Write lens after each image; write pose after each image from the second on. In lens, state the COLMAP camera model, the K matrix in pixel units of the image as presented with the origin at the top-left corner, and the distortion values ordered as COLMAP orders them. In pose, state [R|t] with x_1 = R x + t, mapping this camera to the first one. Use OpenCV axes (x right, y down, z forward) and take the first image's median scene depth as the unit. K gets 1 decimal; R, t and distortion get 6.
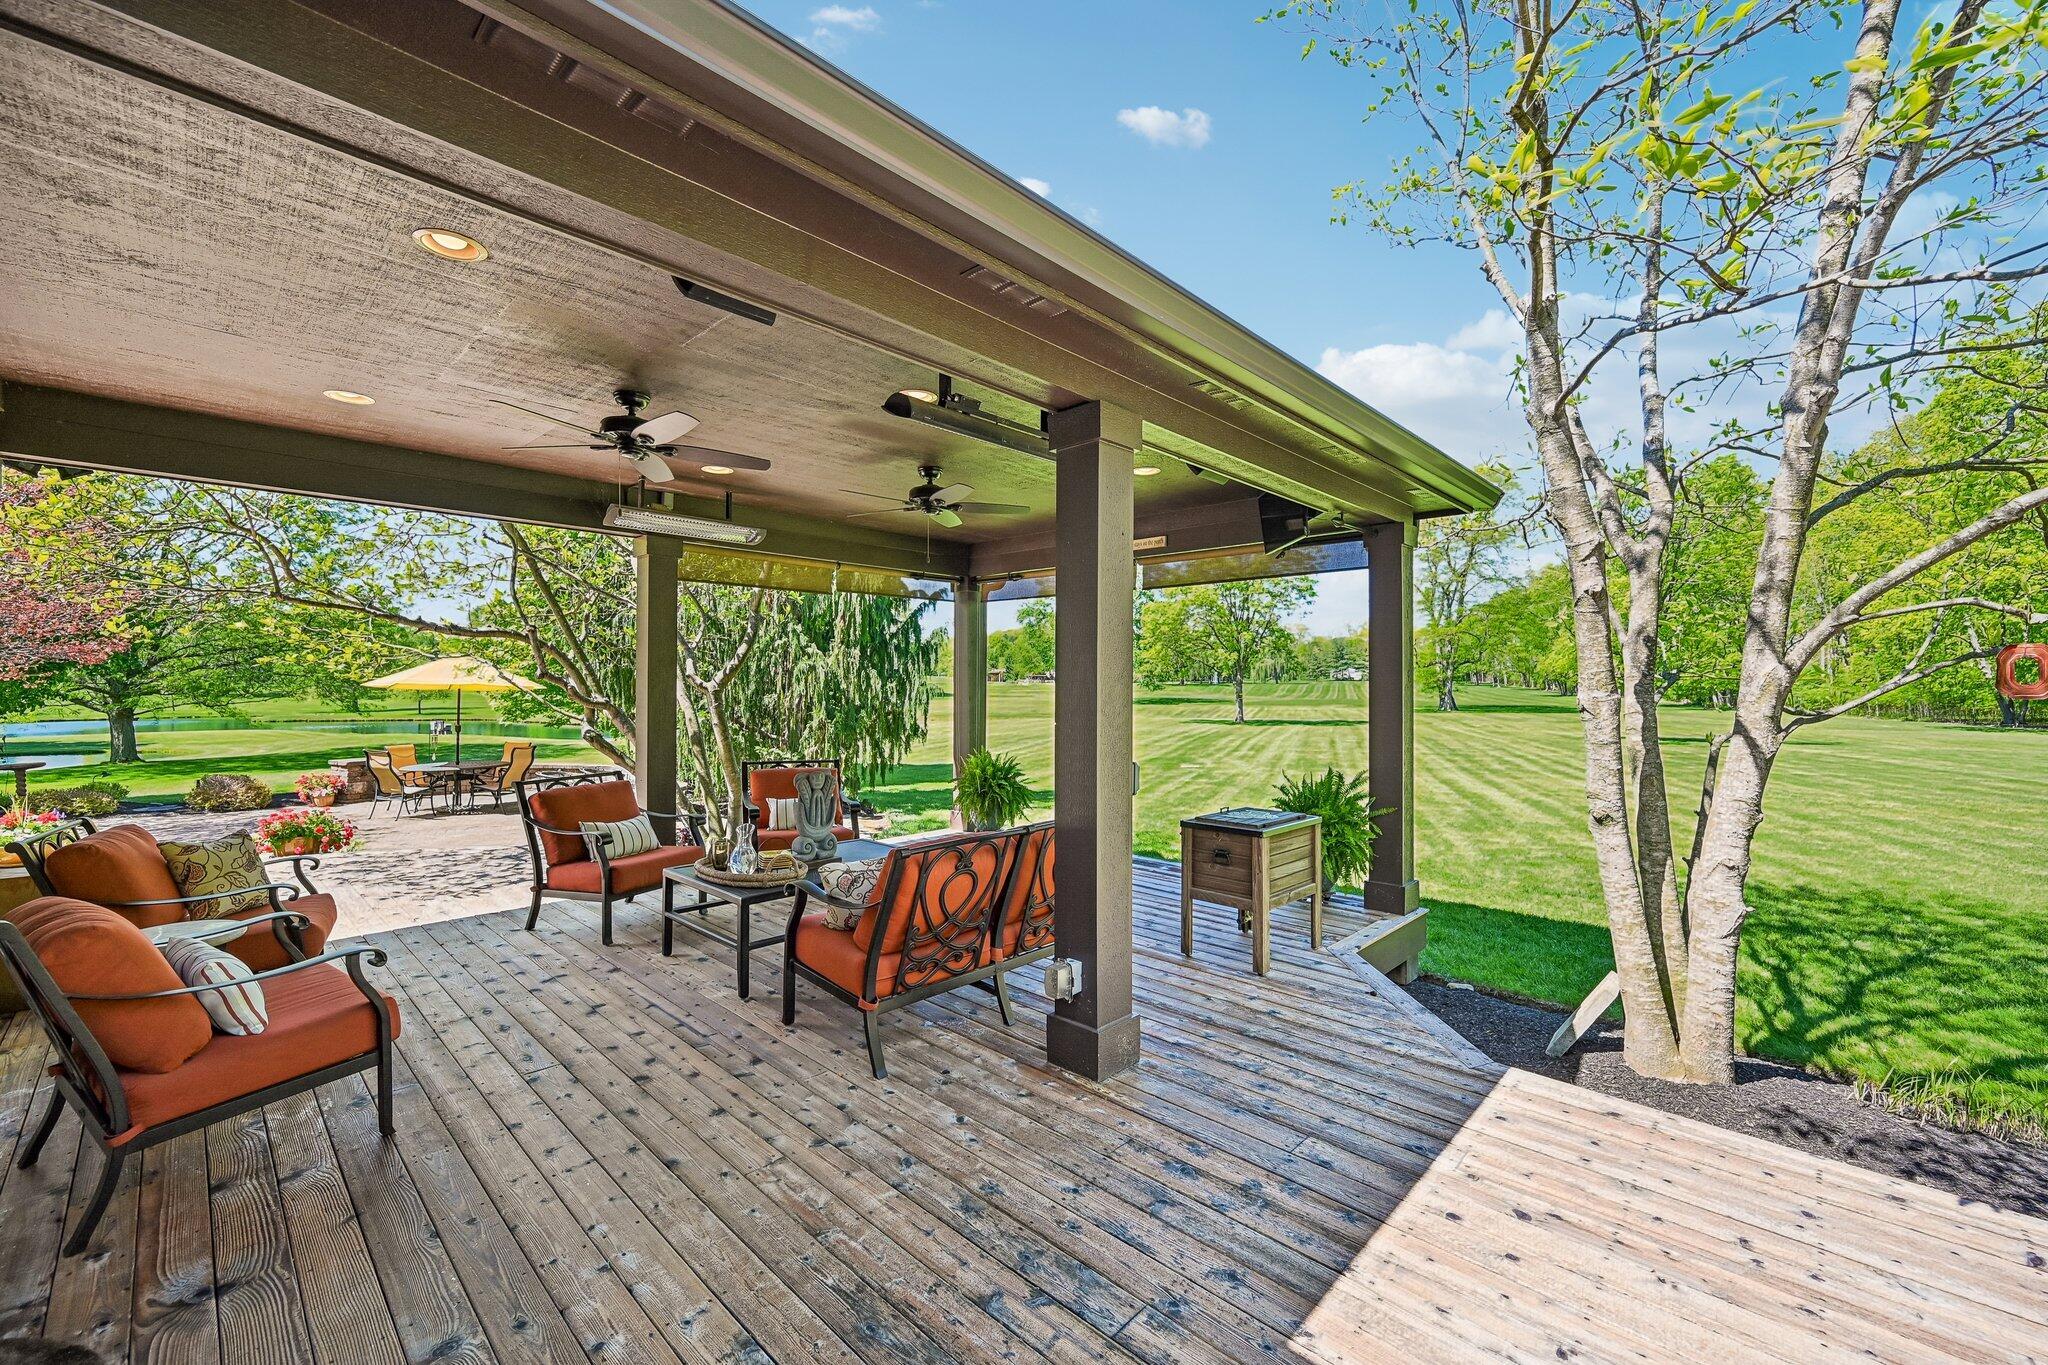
lens RADIAL K [[824.4, 0, 1014.3], [0, 824.4, 679.5], [0, 0, 1]] dist [-0.005894, 0.000907]
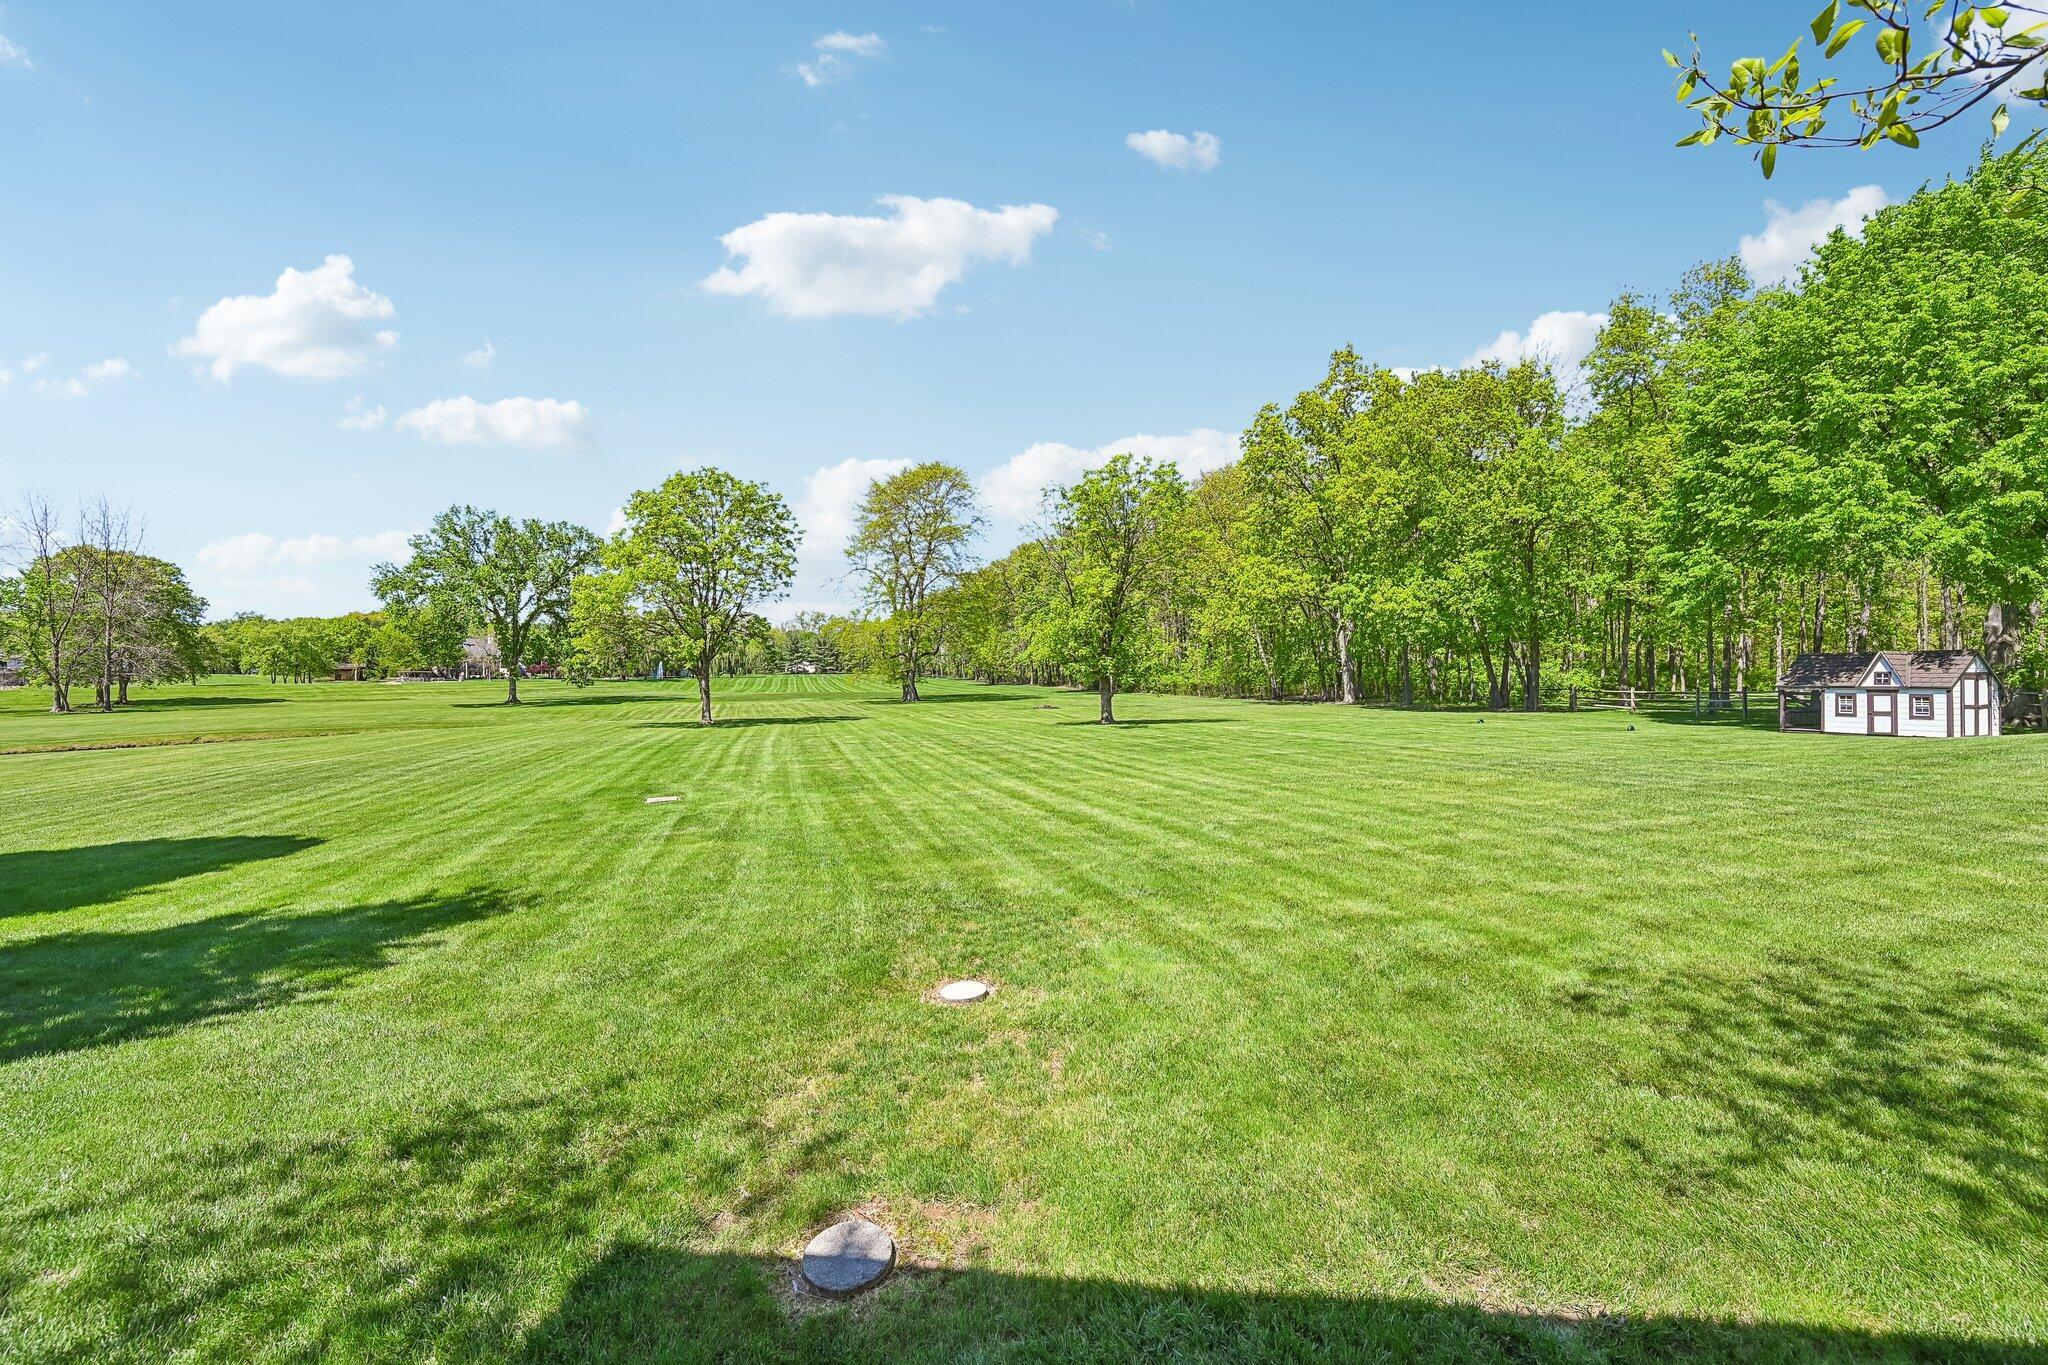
lens RADIAL K [[824.4, 0, 1036.7], [0, 824.4, 690.3], [0, 0, 1]] dist [-0.005894, 0.000907]
pose [[0.784398, -0.024151, 0.619788, 0.227586], [0.011684, 0.999640, 0.024166, 0.020066], [-0.620148, -0.011714, 0.784398, 1.589525]]
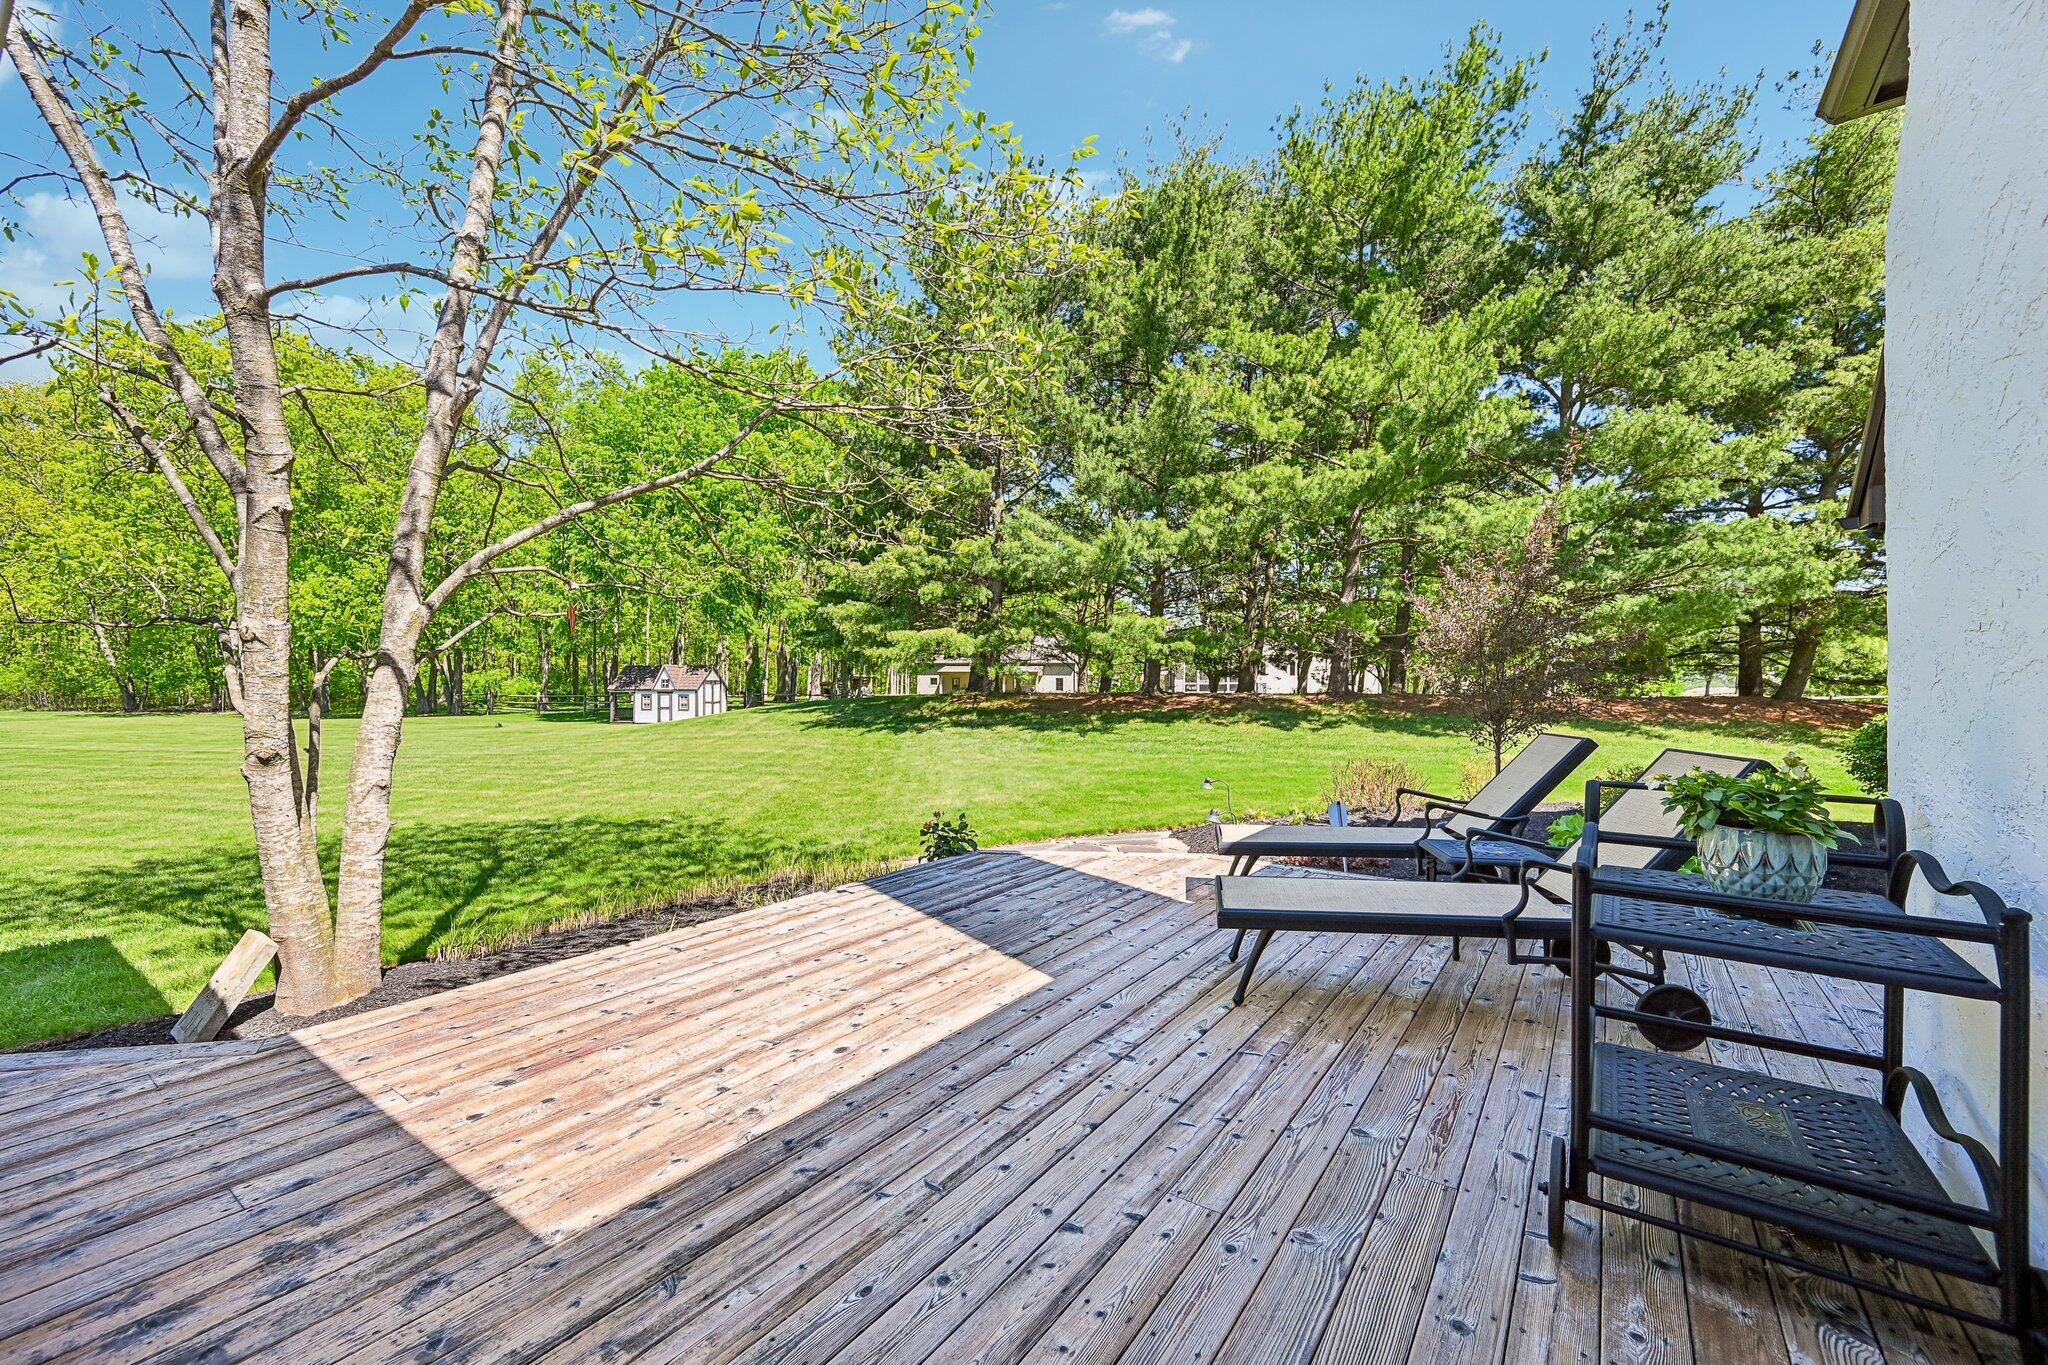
lens RADIAL K [[824.4, 0, 1043.1], [0, 824.4, 688.2], [0, 0, 1]] dist [-0.005894, 0.000907]
pose [[-0.171807, -0.012684, 0.985049, -0.297209], [-0.007067, 0.999907, 0.011643, 0.064714], [-0.985105, -0.004961, -0.171880, 0.266977]]
